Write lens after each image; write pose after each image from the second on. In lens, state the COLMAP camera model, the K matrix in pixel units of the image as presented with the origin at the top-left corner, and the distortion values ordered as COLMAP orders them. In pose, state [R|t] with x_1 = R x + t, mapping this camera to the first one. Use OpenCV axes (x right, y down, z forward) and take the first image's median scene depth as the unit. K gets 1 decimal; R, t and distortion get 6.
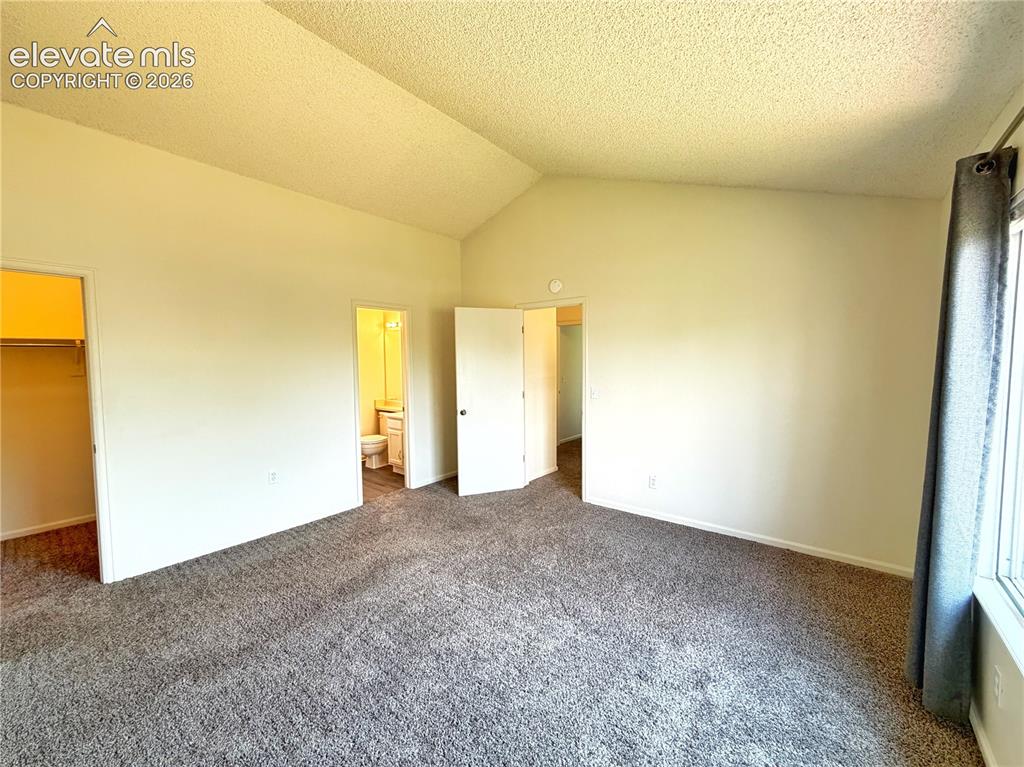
lens RADIAL K [[407.6, 0, 512.9], [0, 407.6, 383.6], [0, 0, 1]] dist [-0.001835, -0.000362]
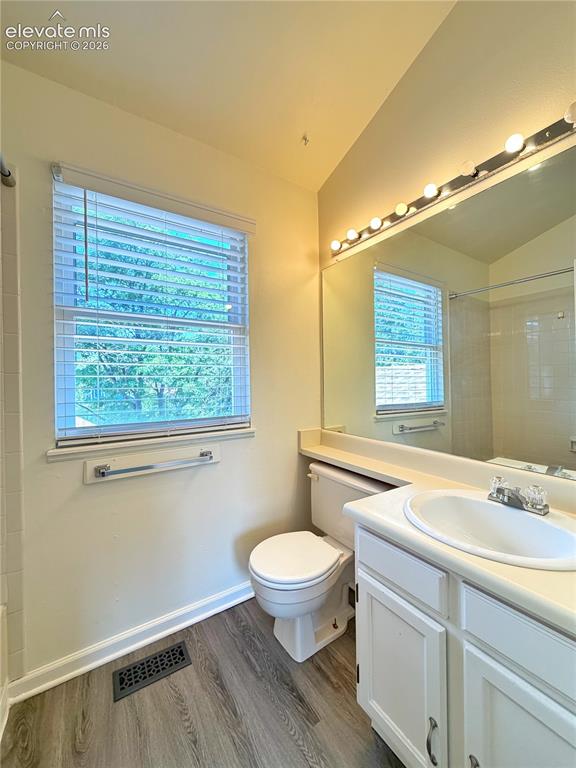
lens RADIAL K [[305.7, 0, 288.2], [0, 305.7, 382.3], [0, 0, 1]] dist [-0.001835, -0.000362]
pose [[0.949427, -0.008311, -0.313877, -0.250764], [-0.008720, 0.998566, -0.052817, 0.006270], [0.313866, 0.052883, 0.947993, 0.697519]]
